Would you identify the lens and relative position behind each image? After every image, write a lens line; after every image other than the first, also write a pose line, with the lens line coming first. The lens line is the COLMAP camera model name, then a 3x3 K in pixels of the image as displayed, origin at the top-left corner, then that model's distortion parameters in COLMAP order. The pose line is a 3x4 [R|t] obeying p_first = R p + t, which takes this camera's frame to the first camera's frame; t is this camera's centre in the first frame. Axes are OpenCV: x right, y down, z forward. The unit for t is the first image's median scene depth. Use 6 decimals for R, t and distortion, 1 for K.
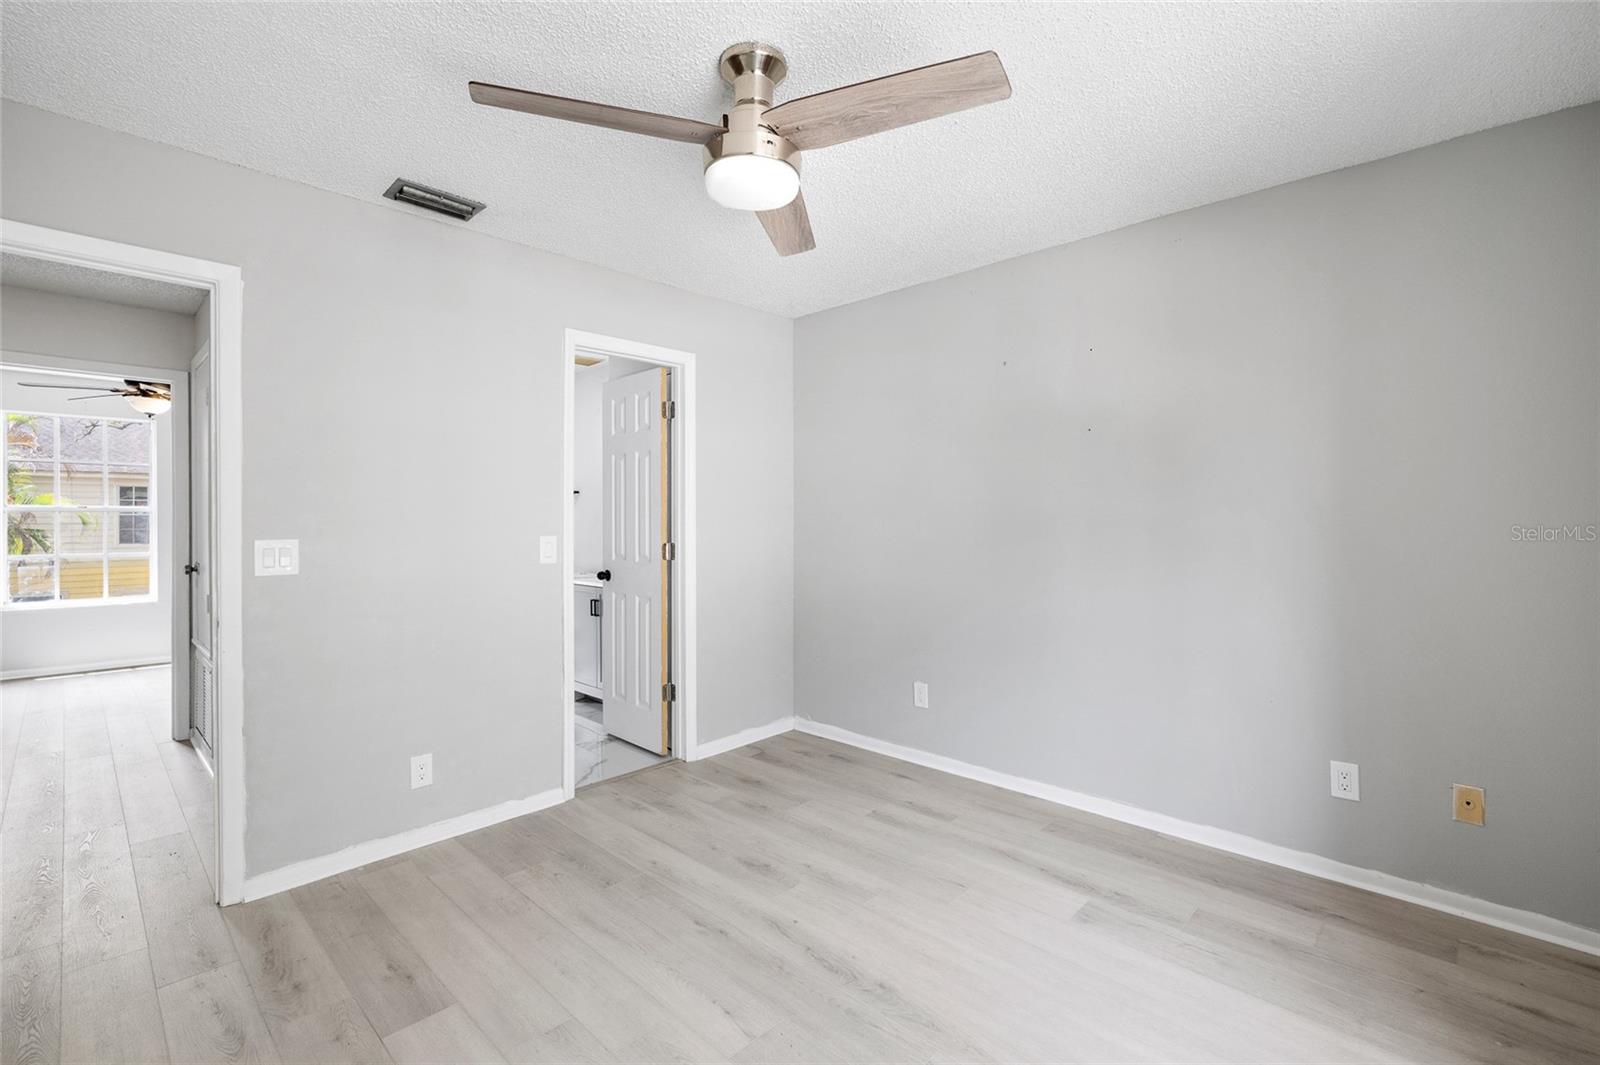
lens RADIAL K [[717.7, 0, 798.6], [0, 717.7, 513.6], [0, 0, 1]] dist [-0.000536, 0.000177]
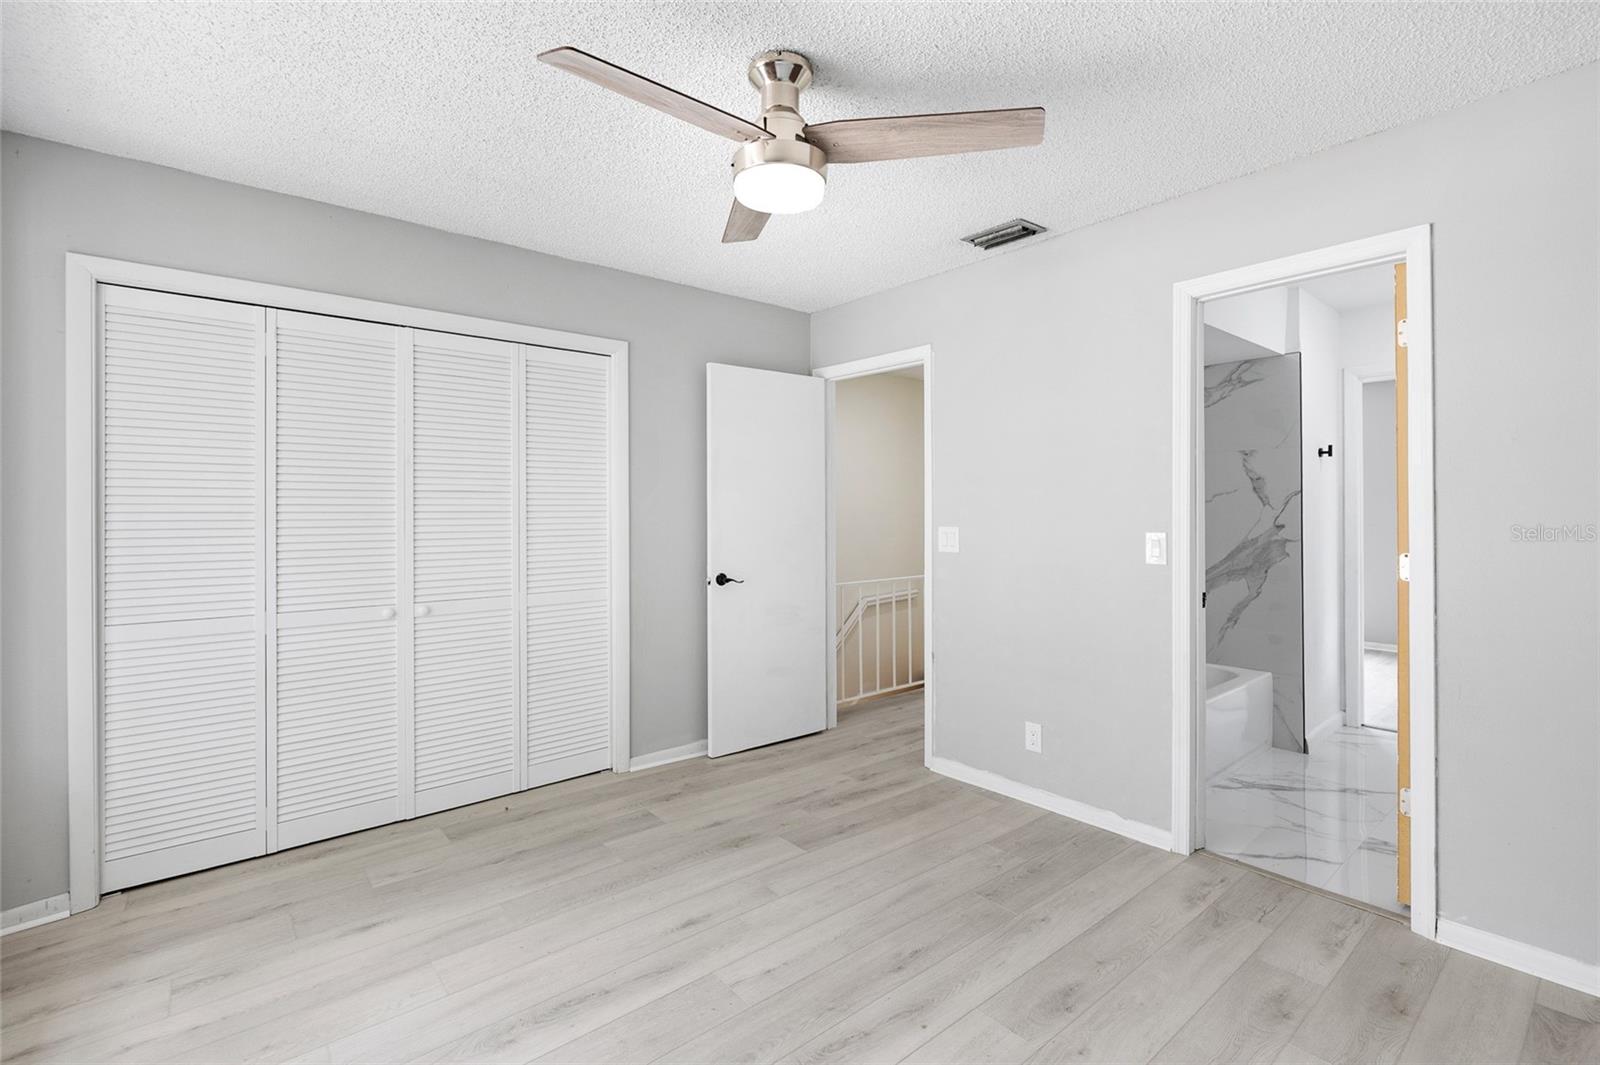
lens RADIAL K [[726.1, 0, 800.5], [0, 726.1, 511.0], [0, 0, 1]] dist [-0.001326, 0.000042]
pose [[-0.105271, 0.004416, -0.994434, 0.653031], [0.009639, 0.999948, 0.003420, -0.001844], [0.994397, -0.009225, -0.105308, 0.778478]]
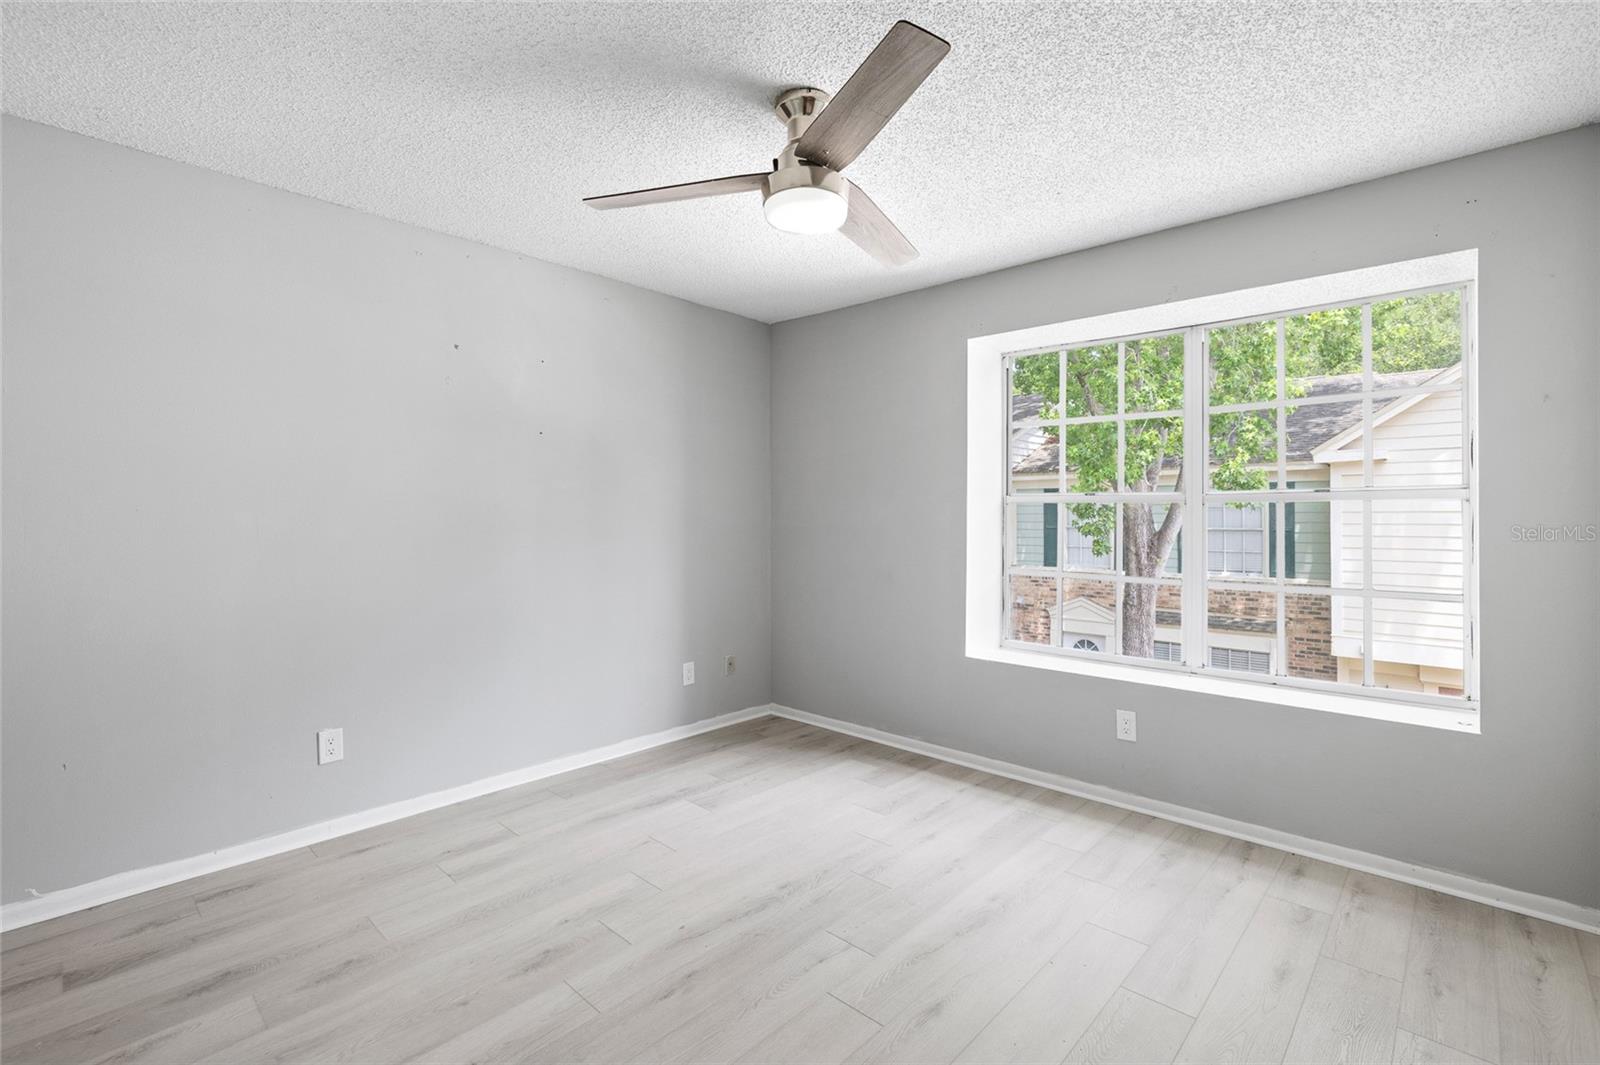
lens RADIAL K [[717.7, 0, 798.6], [0, 717.7, 513.6], [0, 0, 1]] dist [-0.000536, 0.000177]
pose [[-0.023484, 0.006233, 0.999705, -0.798605], [-0.009449, 0.999935, -0.006456, 0.011617], [-0.999680, -0.009598, -0.023424, 0.709257]]
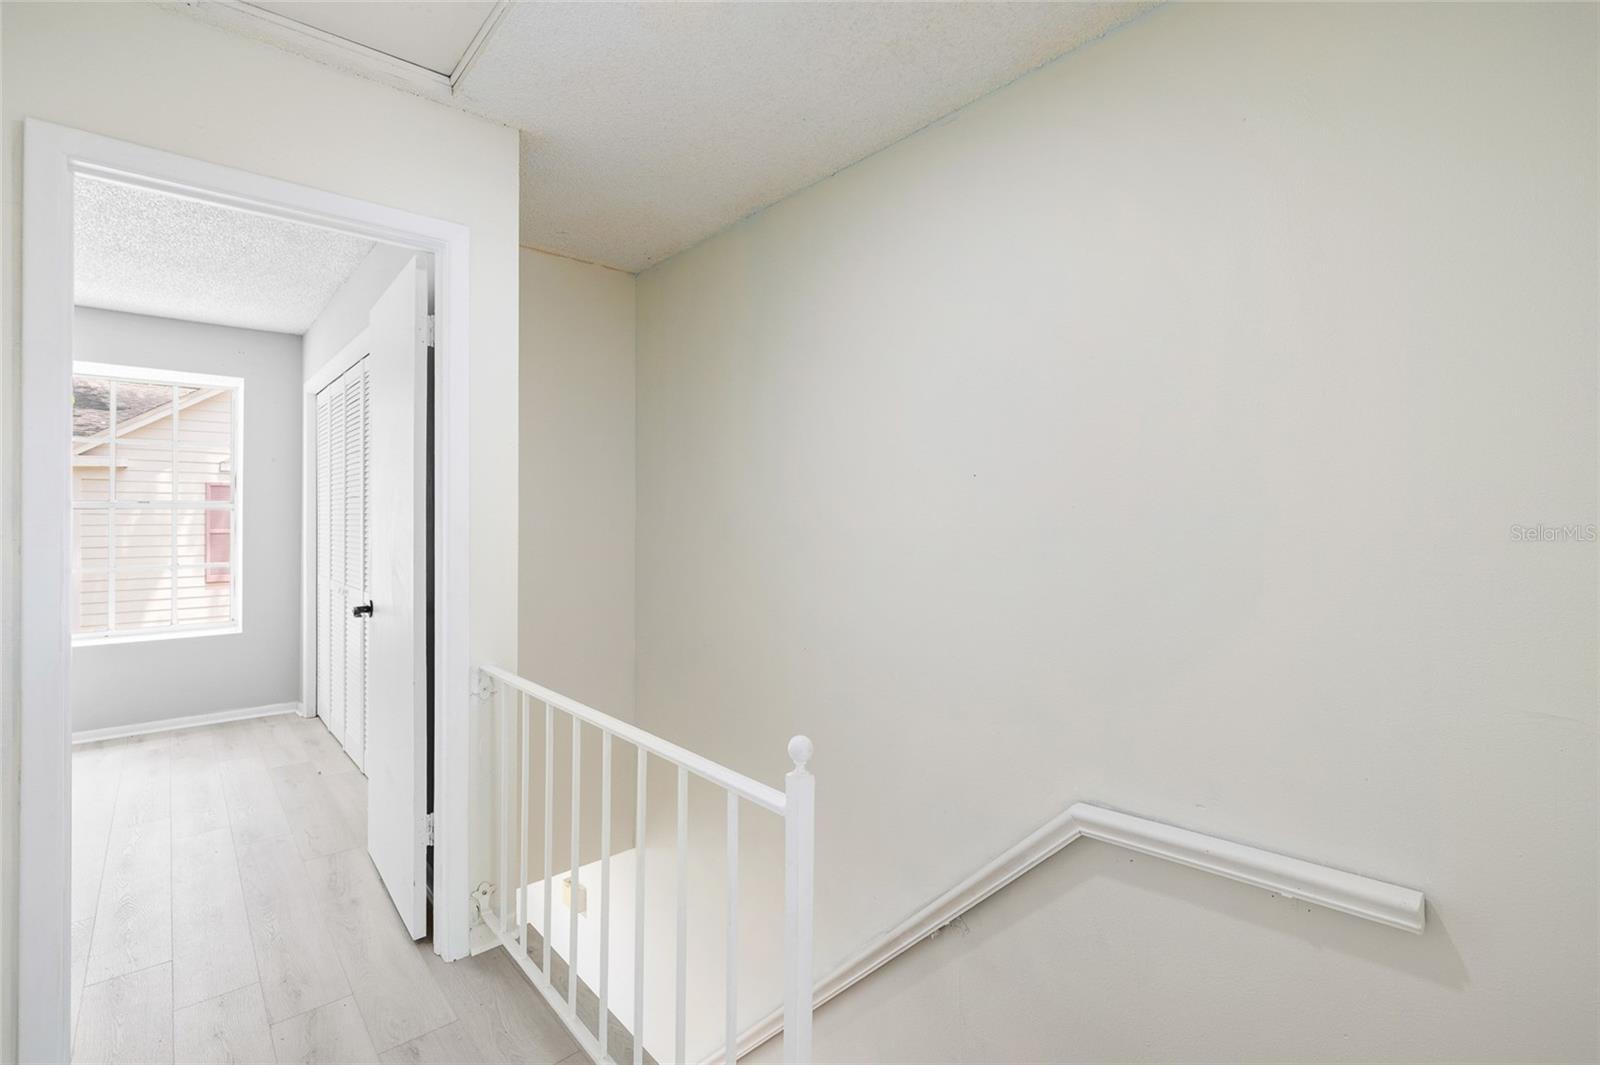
lens RADIAL K [[717.7, 0, 798.6], [0, 717.7, 513.6], [0, 0, 1]] dist [-0.000536, 0.000177]
pose [[-0.997654, -0.000018, 0.068455, -1.346536], [-0.001022, 0.999892, -0.014637, 0.014220], [-0.068447, -0.014673, -0.997547, 1.434638]]
